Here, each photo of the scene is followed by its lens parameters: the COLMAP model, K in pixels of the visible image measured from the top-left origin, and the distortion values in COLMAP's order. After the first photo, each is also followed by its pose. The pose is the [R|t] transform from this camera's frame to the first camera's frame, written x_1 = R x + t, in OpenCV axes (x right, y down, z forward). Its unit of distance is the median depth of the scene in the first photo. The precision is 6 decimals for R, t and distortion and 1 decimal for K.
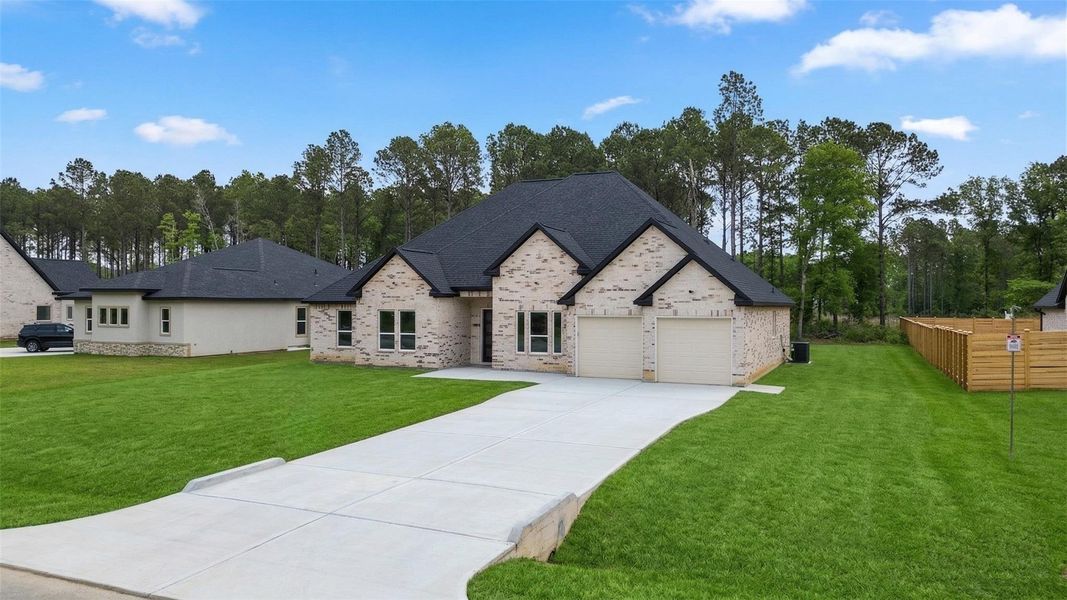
lens RADIAL K [[766.5, 0, 533.5], [0, 766.5, 300.0], [0, 0, 1]] dist [0.102073, -0.135165]
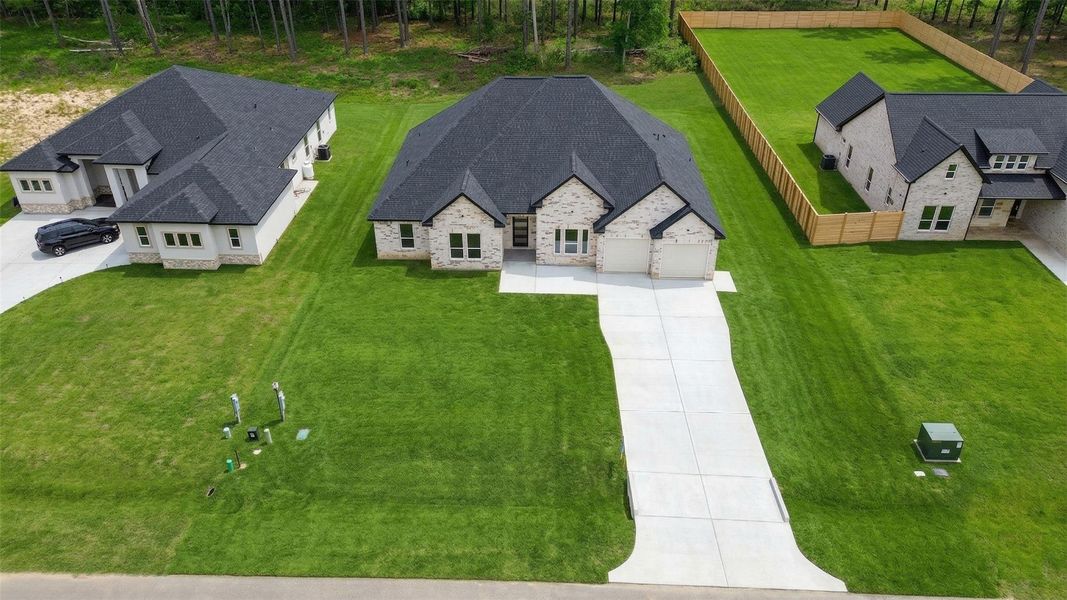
lens RADIAL K [[766.5, 0, 533.5], [0, 766.5, 300.0], [0, 0, 1]] dist [0.102073, -0.135165]
pose [[0.925407, -0.202009, 0.320647, -0.529023], [-0.002735, 0.842508, 0.538678, -0.625648], [-0.378965, -0.499373, 0.779110, -0.165501]]
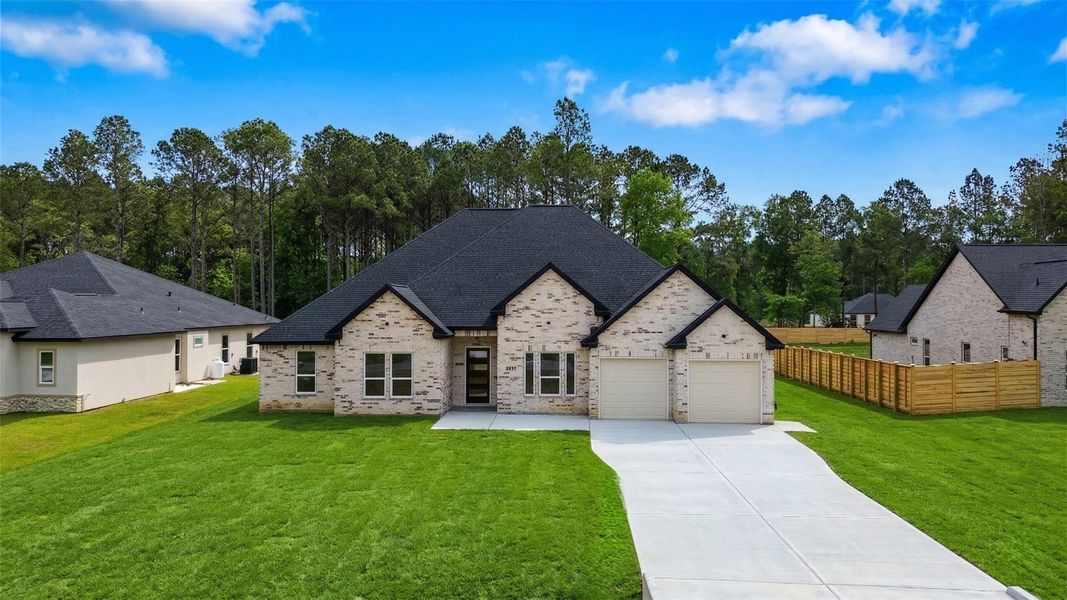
lens RADIAL K [[766.5, 0, 533.5], [0, 766.5, 300.0], [0, 0, 1]] dist [0.102073, -0.135165]
pose [[0.933974, -0.000725, 0.357340, -0.345376], [-0.000063, 0.999998, 0.002191, -0.051375], [-0.357341, -0.002069, 0.933972, 0.090838]]
